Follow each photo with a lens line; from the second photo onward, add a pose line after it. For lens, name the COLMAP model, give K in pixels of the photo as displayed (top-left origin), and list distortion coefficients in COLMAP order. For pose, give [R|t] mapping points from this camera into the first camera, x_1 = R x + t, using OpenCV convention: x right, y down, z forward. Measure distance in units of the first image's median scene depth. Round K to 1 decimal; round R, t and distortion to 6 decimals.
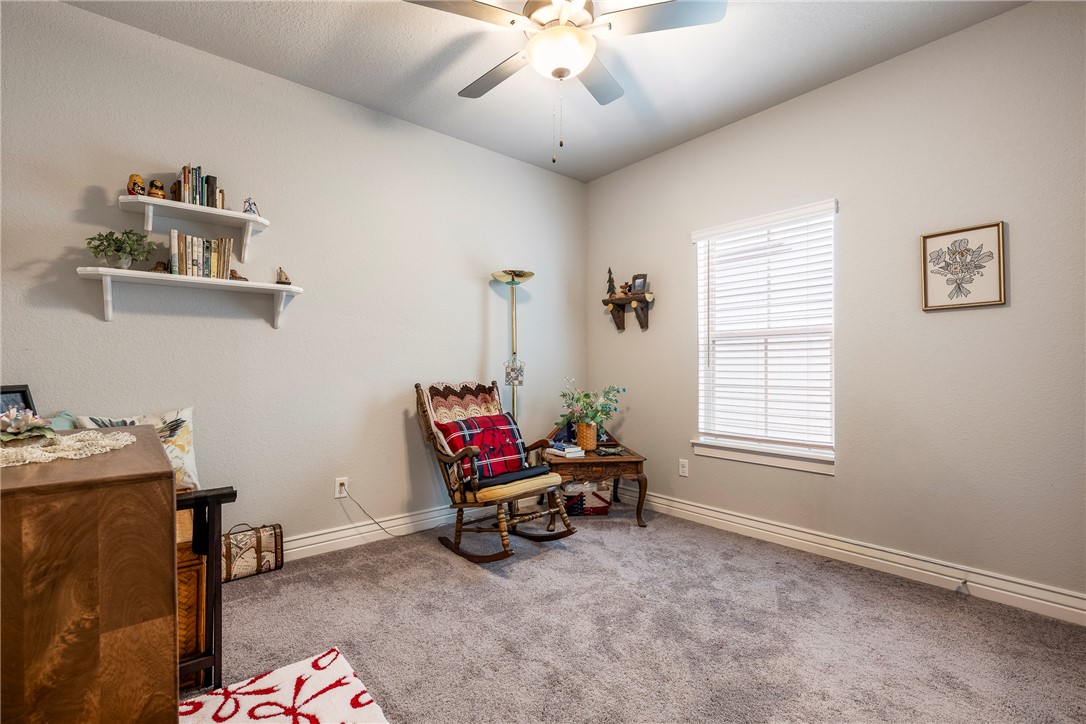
lens RADIAL K [[502.8, 0, 543.0], [0, 502.8, 362.0], [0, 0, 1]] dist [-0.000731, -0.000051]
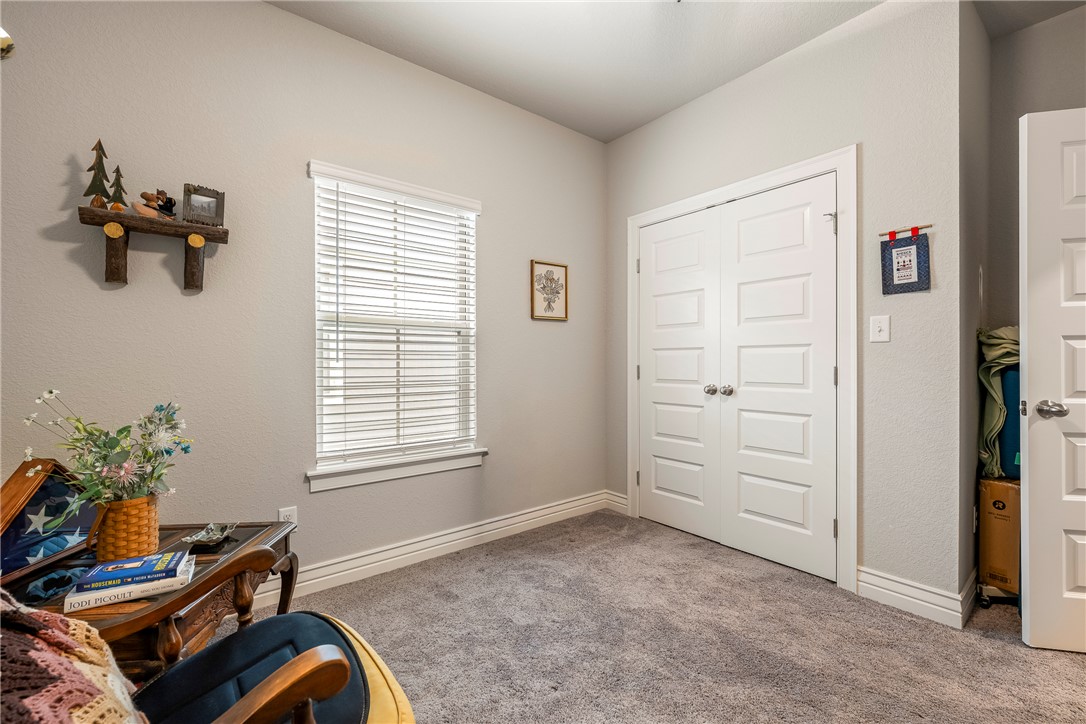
lens RADIAL K [[448.6, 0, 543.0], [0, 448.6, 362.0], [0, 0, 1]] dist [0.001261, 0.000189]
pose [[0.039724, 0.000667, 0.999210, -0.397168], [-0.008557, 0.999963, -0.000327, 0.010139], [-0.999174, -0.008538, 0.039728, 0.933935]]
